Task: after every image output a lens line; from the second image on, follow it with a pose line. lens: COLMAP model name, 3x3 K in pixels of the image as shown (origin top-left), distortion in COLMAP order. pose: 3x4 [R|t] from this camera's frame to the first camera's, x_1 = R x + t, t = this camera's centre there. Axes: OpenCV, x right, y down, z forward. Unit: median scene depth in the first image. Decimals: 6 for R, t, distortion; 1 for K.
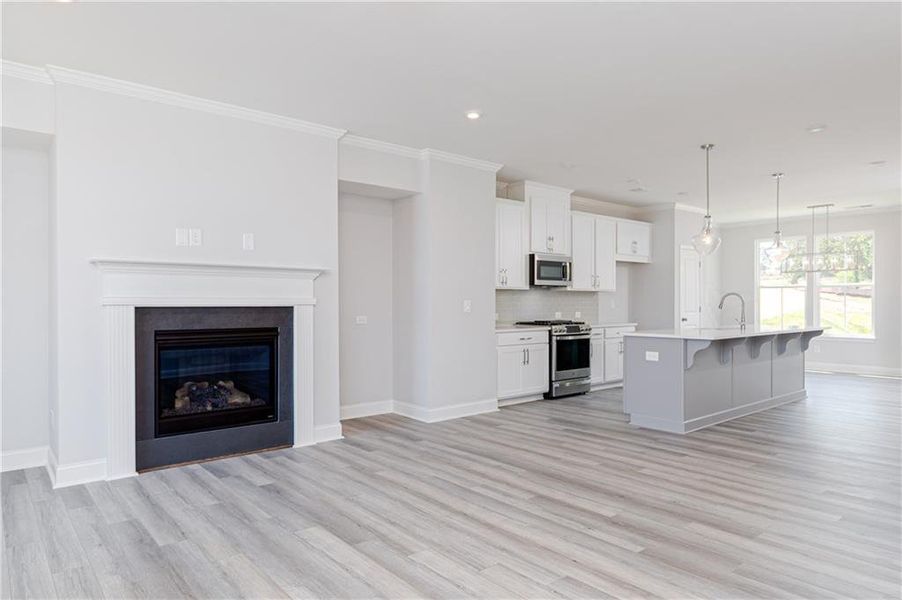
lens RADIAL K [[552.4, 0, 449.9], [0, 552.4, 305.5], [0, 0, 1]] dist [0.011239, 0.005331]
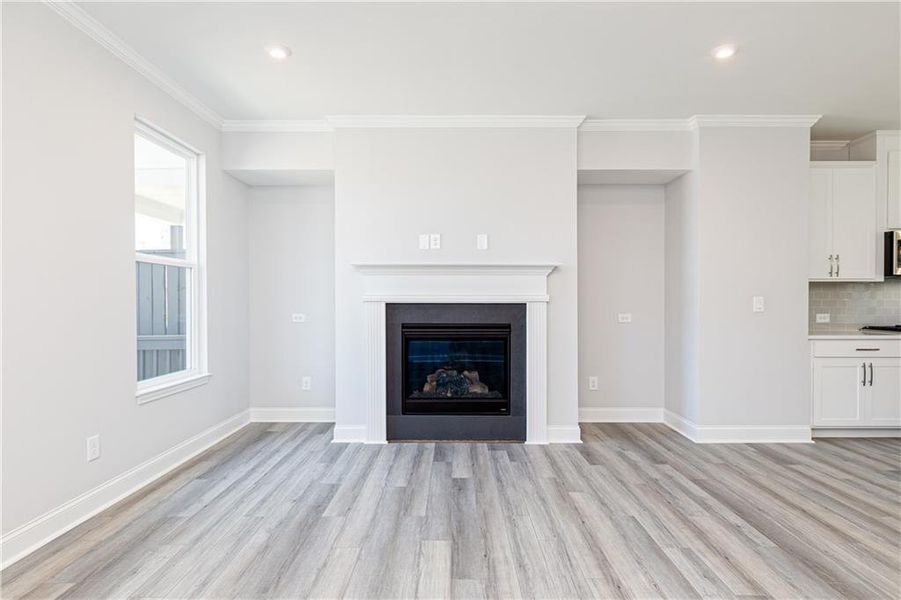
lens RADIAL K [[486.8, 0, 453.8], [0, 486.8, 302.9], [0, 0, 1]] dist [0.006770, -0.001441]
pose [[0.773419, 0.004924, -0.633876, 0.151008], [-0.003943, 0.999988, 0.002958, -0.000799], [0.633883, 0.000212, 0.773429, 0.201352]]
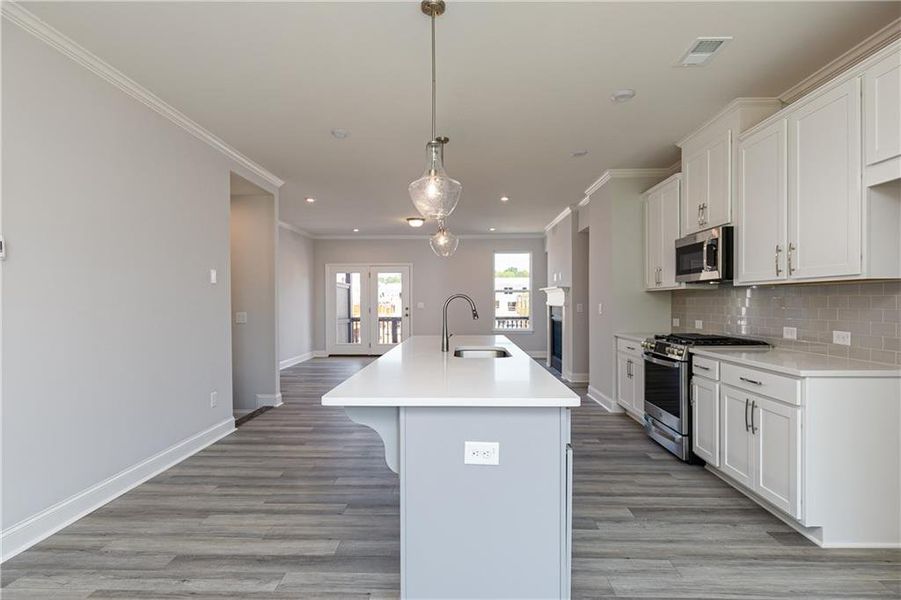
lens RADIAL K [[458.0, 0, 459.1], [0, 458.0, 304.8], [0, 0, 1]] dist [0.010877, -0.002696]
pose [[-0.644690, 0.006866, -0.764413, 1.053092], [-0.000334, 0.999957, 0.009263, -0.017594], [0.764444, 0.006227, -0.644660, 1.537202]]
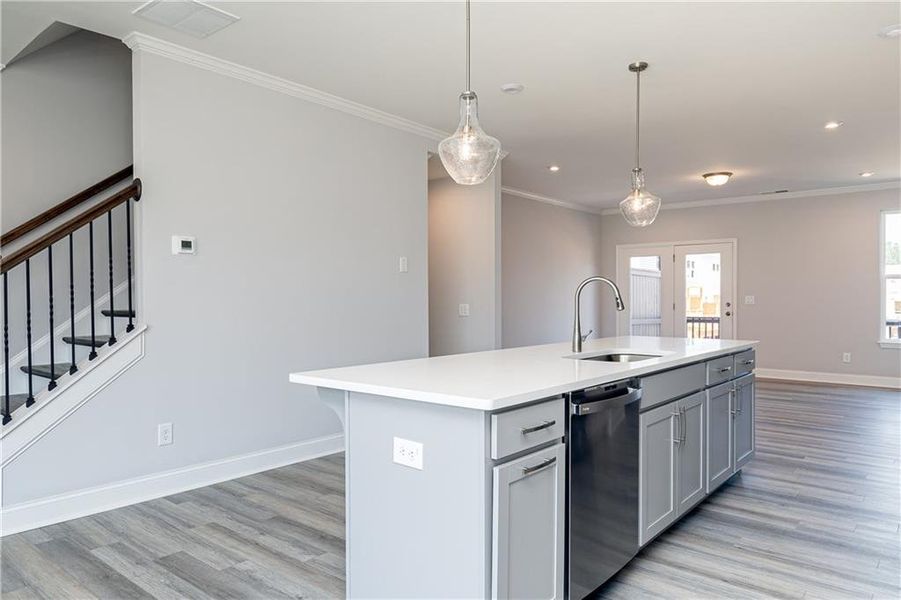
lens RADIAL K [[613.4, 0, 458.6], [0, 613.4, 305.5], [0, 0, 1]] dist [0.009668, 0.000615]
pose [[-0.979181, 0.002145, -0.202979, 0.848473], [-0.000735, 0.999900, 0.014112, -0.006041], [0.202989, 0.013967, -0.979081, 1.710479]]
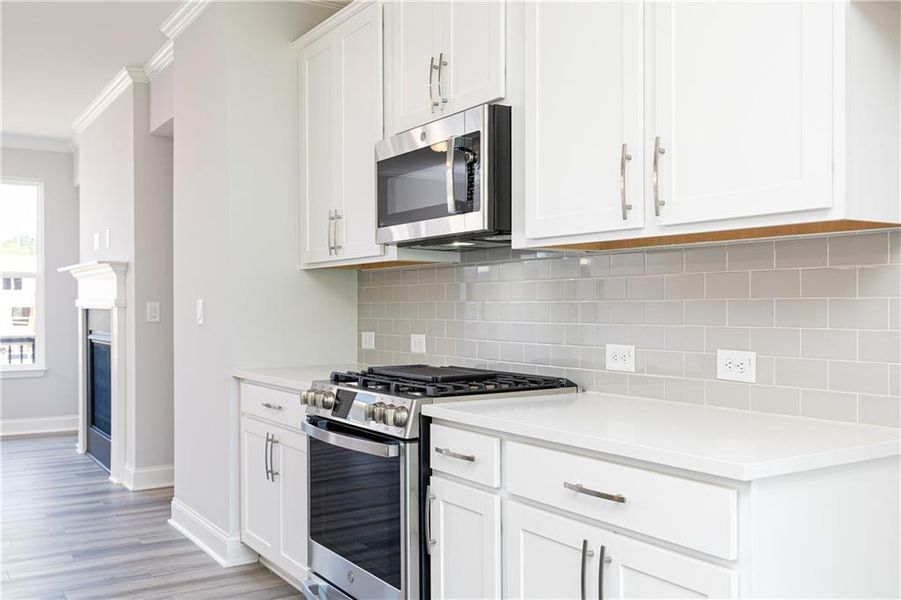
lens RADIAL K [[862.9, 0, 451.1], [0, 862.9, 303.2], [0, 0, 1]] dist [0.004806, 0.000000]
pose [[-0.124133, -0.001489, -0.992265, 0.816390], [-0.000816, 0.999999, -0.001399, -0.005676], [0.992265, 0.000636, -0.124134, 1.442258]]
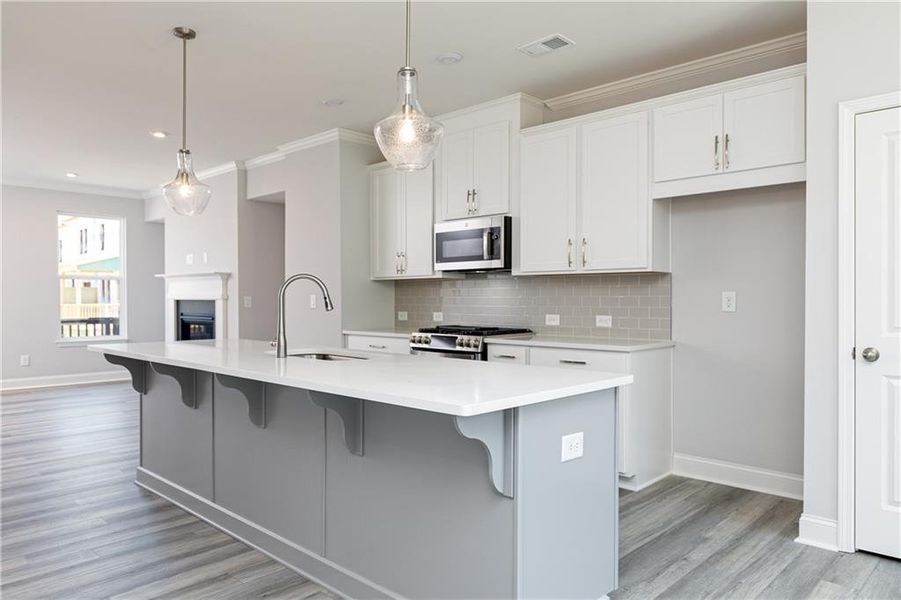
lens RADIAL K [[613.4, 0, 457.8], [0, 613.4, 306.5], [0, 0, 1]] dist [0.009668, 0.000615]
pose [[0.121651, 0.013249, -0.992485, 1.172742], [-0.004018, 0.999909, 0.012856, -0.004719], [0.992565, 0.002424, 0.121693, 1.230290]]
